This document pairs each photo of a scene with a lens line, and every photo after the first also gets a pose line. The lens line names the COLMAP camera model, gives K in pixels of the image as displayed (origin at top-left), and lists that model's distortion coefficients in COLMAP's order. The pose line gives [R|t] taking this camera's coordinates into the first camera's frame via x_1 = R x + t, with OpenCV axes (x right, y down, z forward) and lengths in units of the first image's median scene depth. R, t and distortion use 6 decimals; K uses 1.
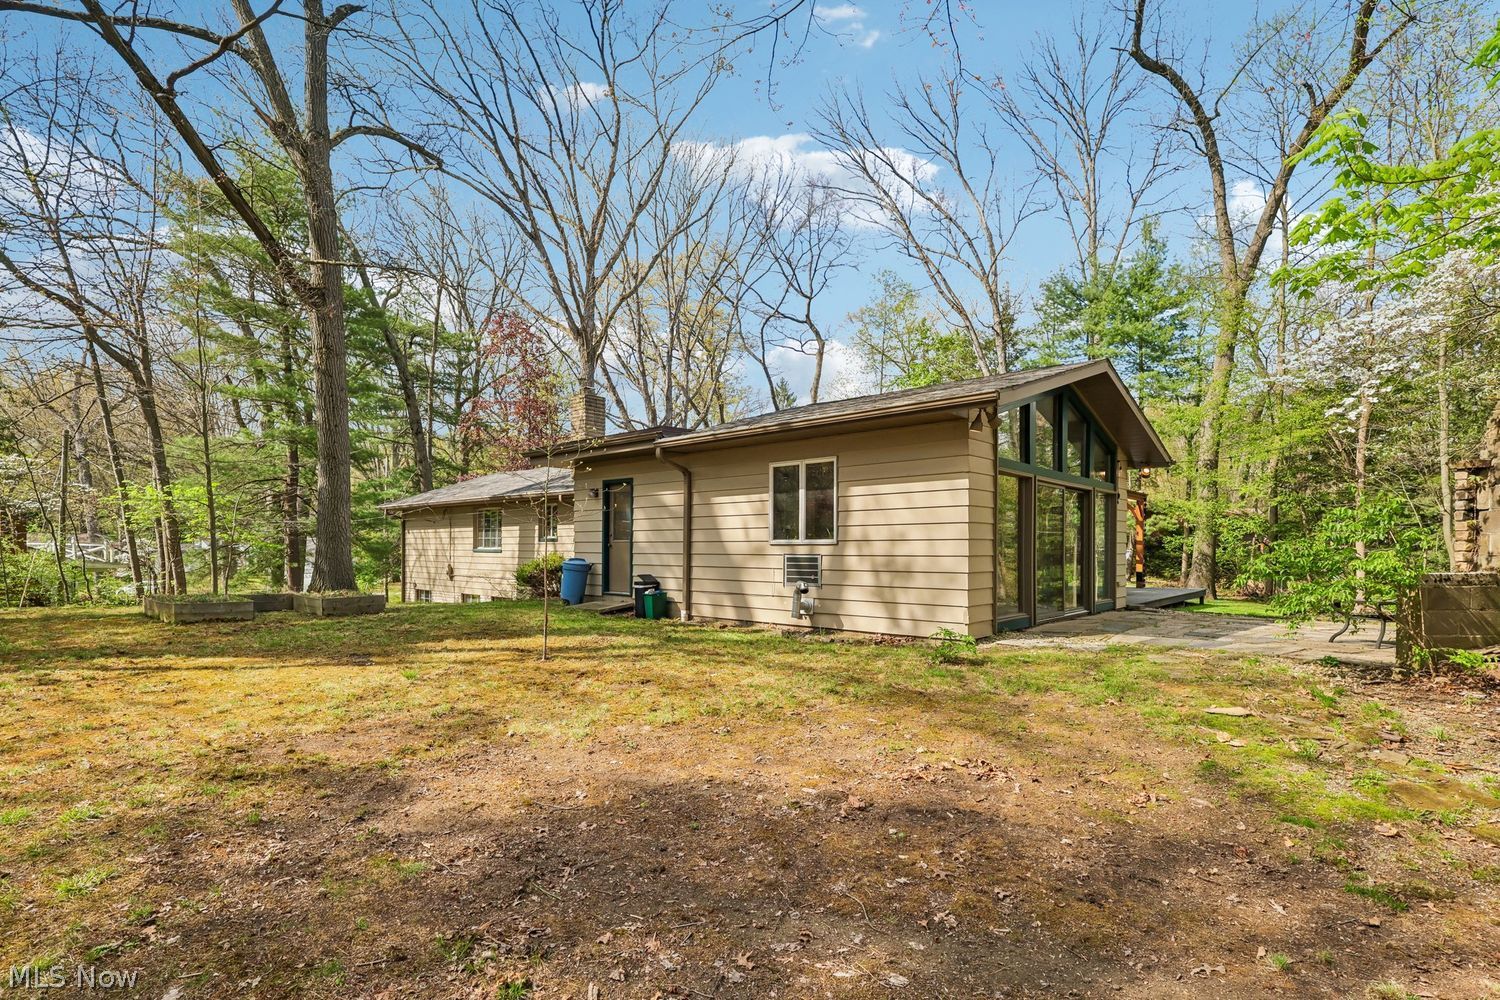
lens RADIAL K [[693.0, 0, 747.3], [0, 693.0, 528.6], [0, 0, 1]] dist [-0.001633, -0.000193]
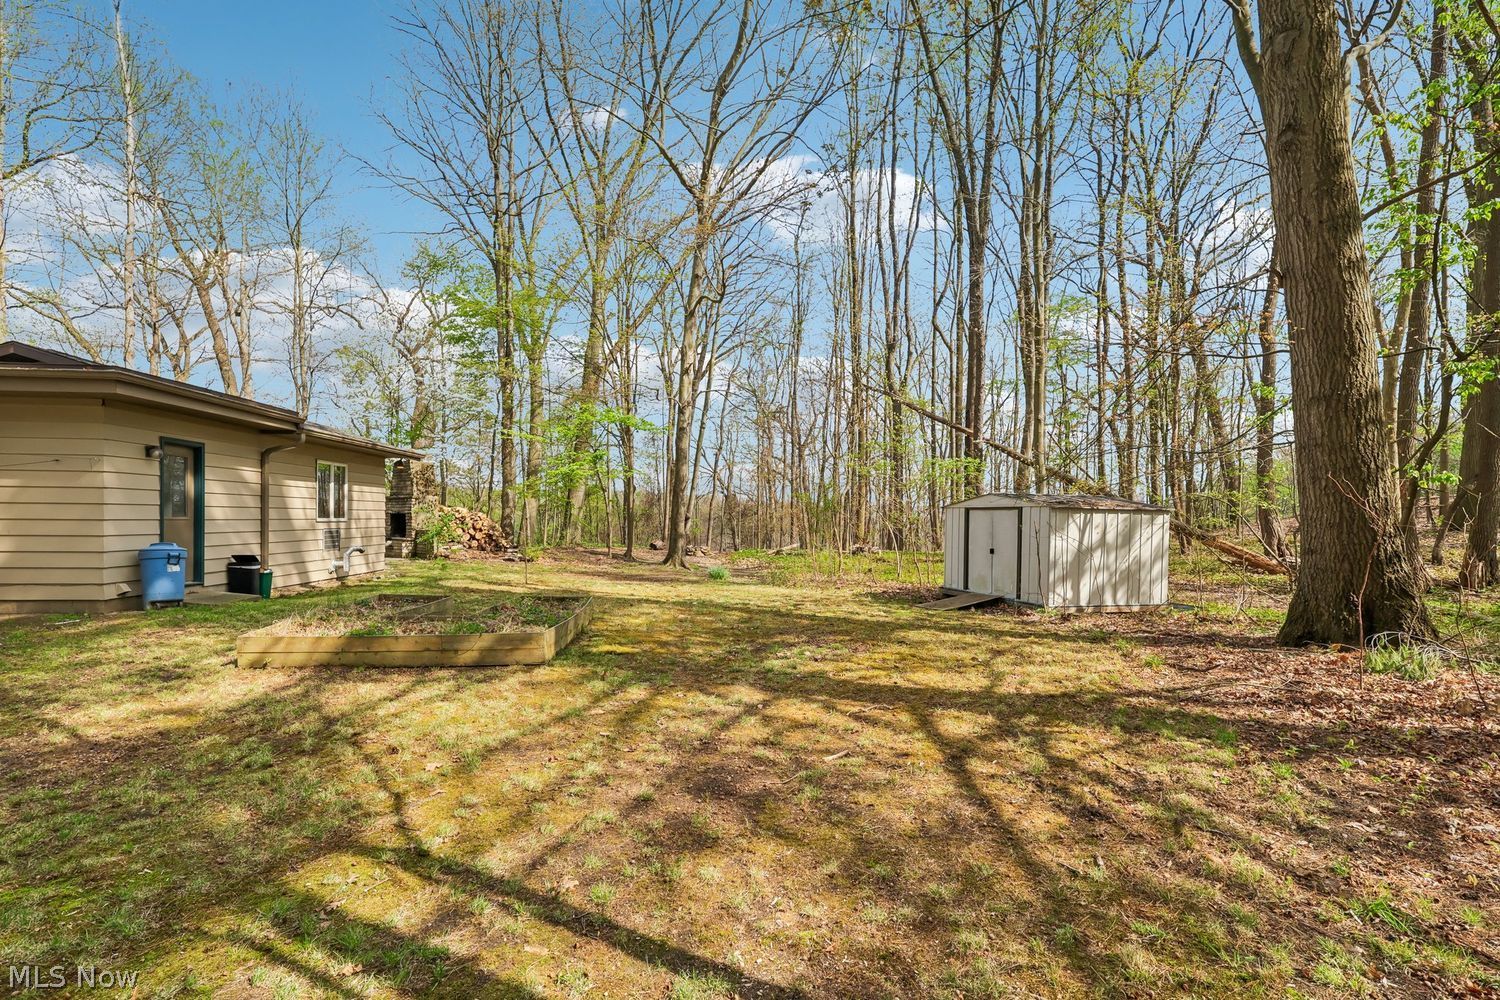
lens RADIAL K [[693.0, 0, 747.3], [0, 693.0, 528.6], [0, 0, 1]] dist [-0.001633, -0.000193]
pose [[-0.719770, -0.023920, 0.693801, -1.441263], [-0.037051, 0.999305, -0.003984, 0.011085], [-0.693224, -0.028574, -0.720156, 1.350681]]
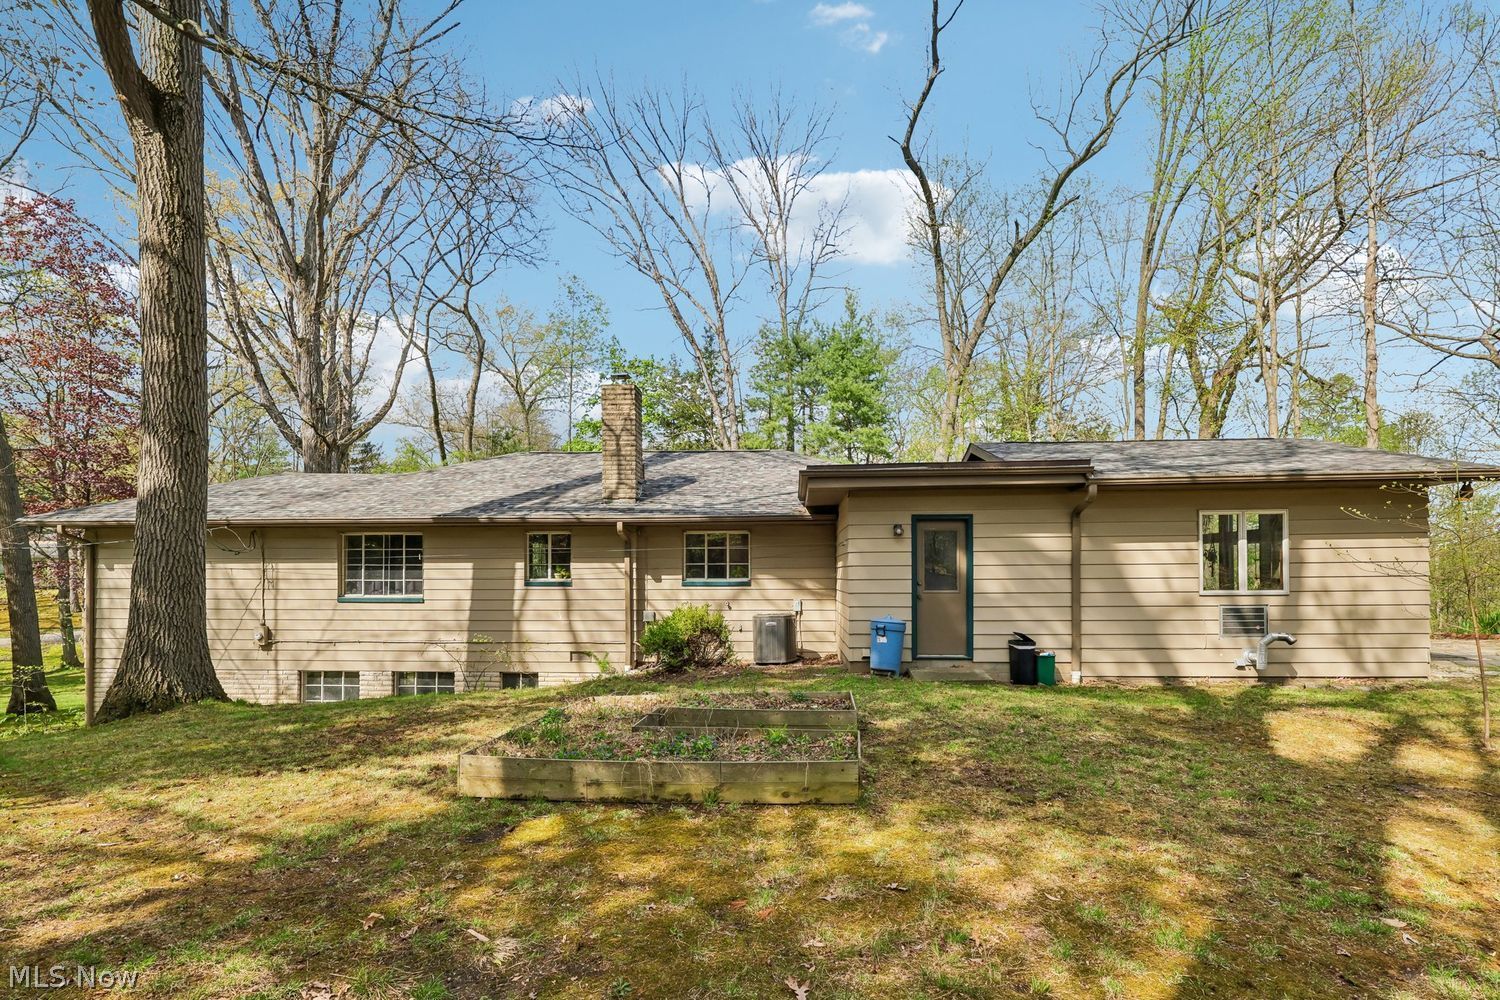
lens RADIAL K [[706.8, 0, 717.9], [0, 706.8, 566.3], [0, 0, 1]] dist [-0.002826, -0.000328]
pose [[0.802022, -0.007484, 0.597247, -1.065650], [-0.007188, 0.999728, 0.022180, -0.033287], [-0.597251, -0.022082, 0.801750, 0.601066]]
